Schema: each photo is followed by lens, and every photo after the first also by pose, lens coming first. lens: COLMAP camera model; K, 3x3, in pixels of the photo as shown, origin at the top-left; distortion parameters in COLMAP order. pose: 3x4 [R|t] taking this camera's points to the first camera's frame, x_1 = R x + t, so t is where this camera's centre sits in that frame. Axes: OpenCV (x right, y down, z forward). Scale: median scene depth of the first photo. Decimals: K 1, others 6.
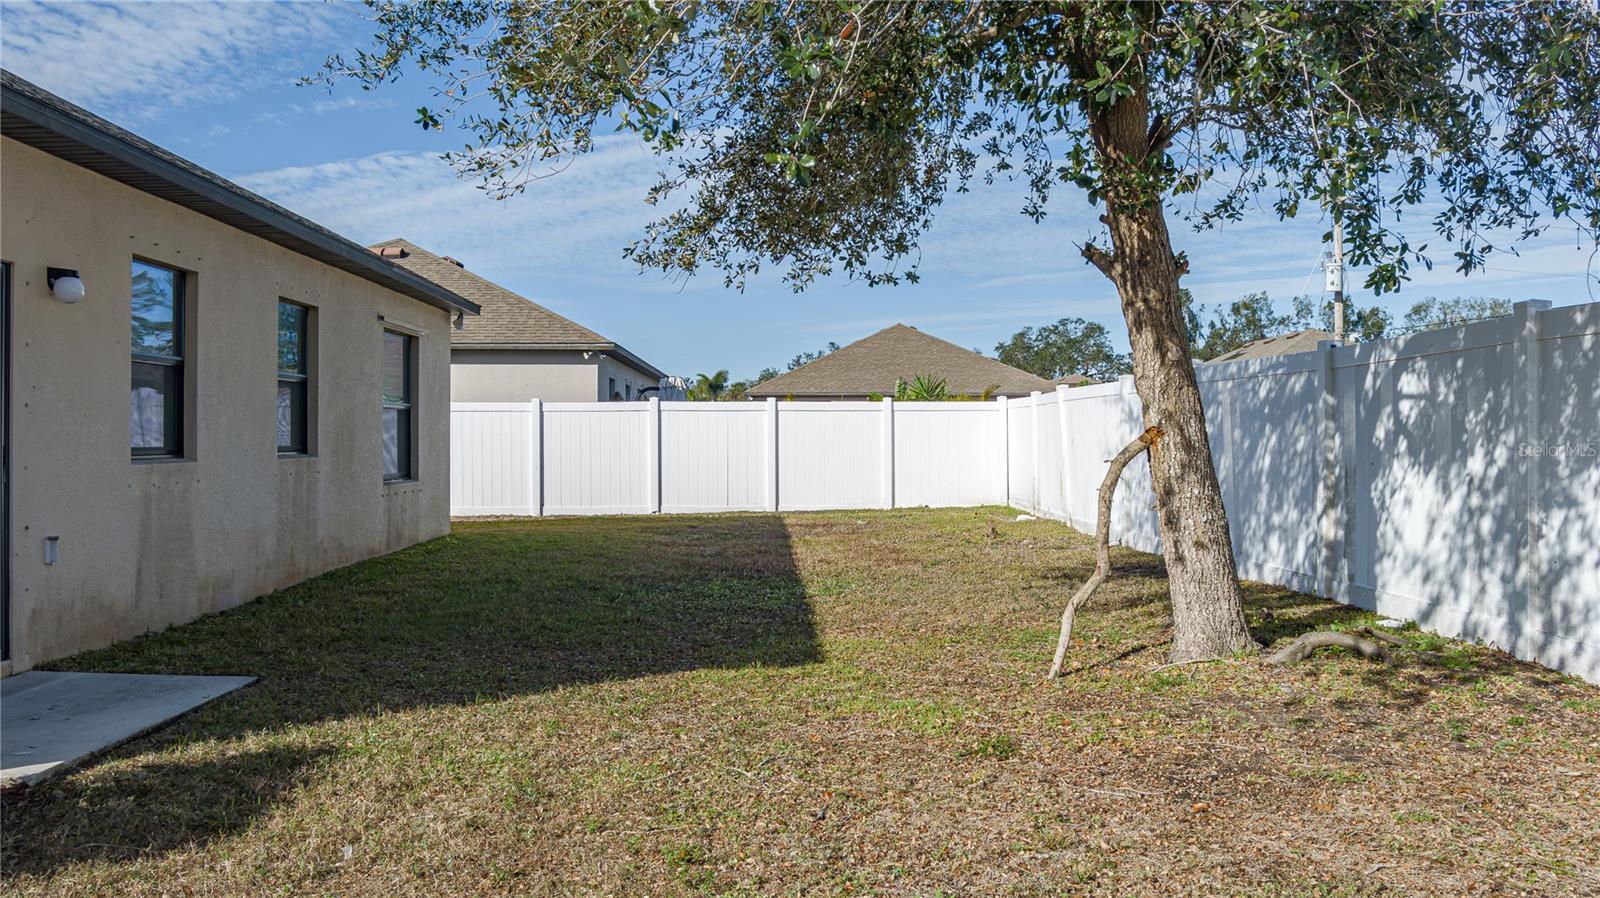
lens RADIAL K [[1315.7, 0, 793.9], [0, 1315.7, 447.3], [0, 0, 1]] dist [-0.052478, -0.000058]
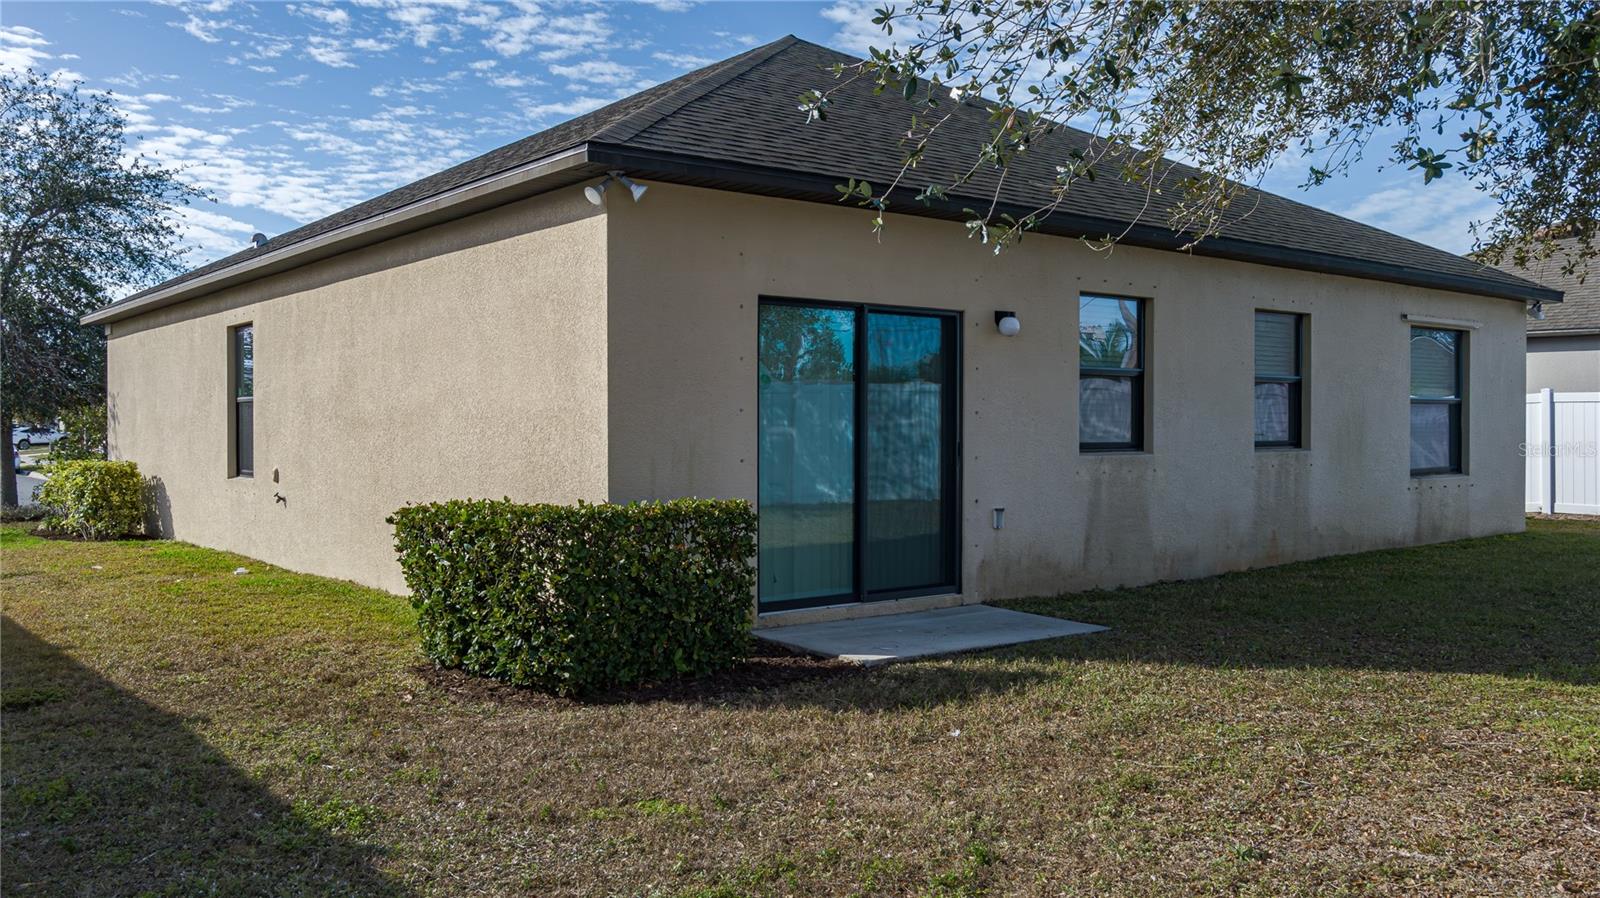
lens RADIAL K [[1315.7, 0, 793.9], [0, 1315.7, 447.3], [0, 0, 1]] dist [-0.052478, -0.000058]
pose [[0.603697, 0.012603, -0.797114, 0.314712], [-0.004906, 0.999915, 0.012094, -0.008639], [0.797199, -0.003390, 0.603708, -0.006113]]
